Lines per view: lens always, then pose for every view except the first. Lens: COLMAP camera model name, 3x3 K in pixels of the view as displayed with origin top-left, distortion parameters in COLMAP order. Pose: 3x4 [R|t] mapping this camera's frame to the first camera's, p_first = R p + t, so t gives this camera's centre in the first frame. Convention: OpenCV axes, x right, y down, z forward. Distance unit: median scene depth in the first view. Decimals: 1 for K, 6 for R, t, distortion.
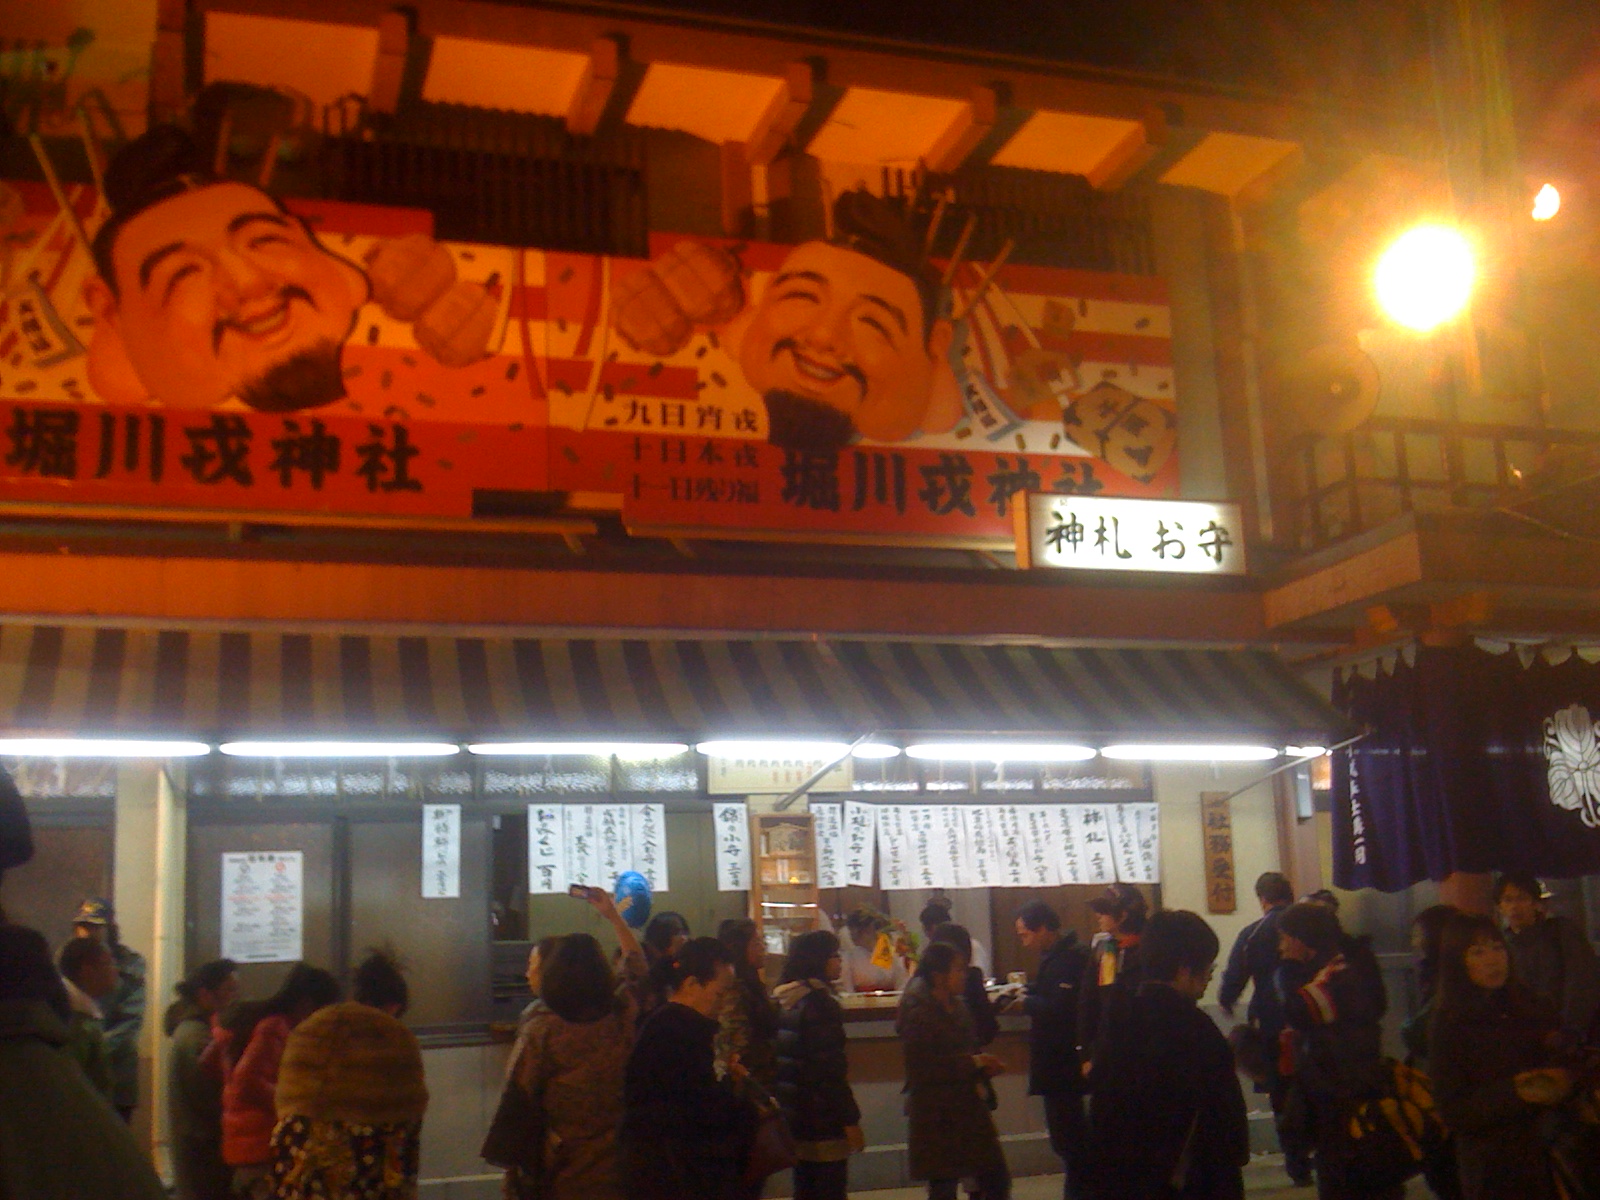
lens RADIAL K [[1787.3, 0, 800.0], [0, 1787.3, 600.0], [0, 0, 1]] dist [0.217007, -1.049694]
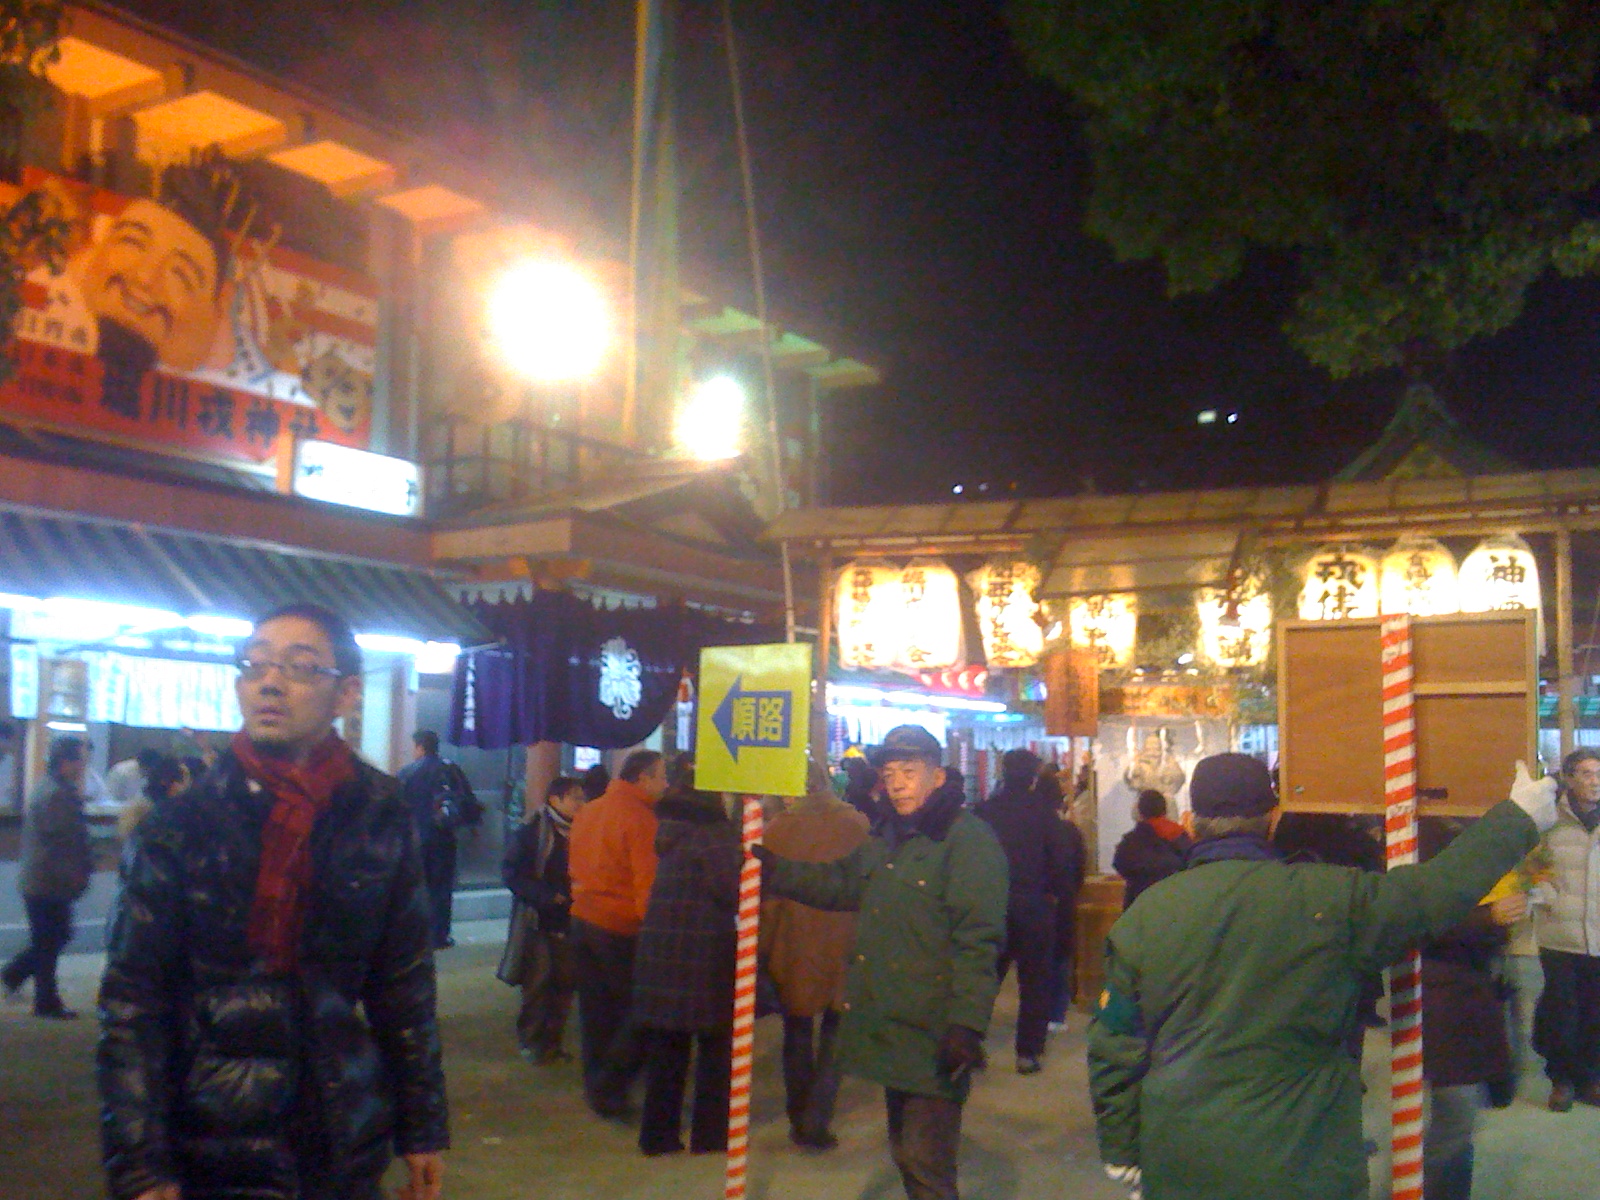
lens RADIAL K [[1787.3, 0, 800.0], [0, 1787.3, 600.0], [0, 0, 1]] dist [0.217007, -1.049694]
pose [[0.771723, 0.115104, 0.625455, -0.394771], [-0.166735, 0.985702, 0.024327, -0.034877], [-0.613712, -0.123059, 0.779881, -0.270977]]
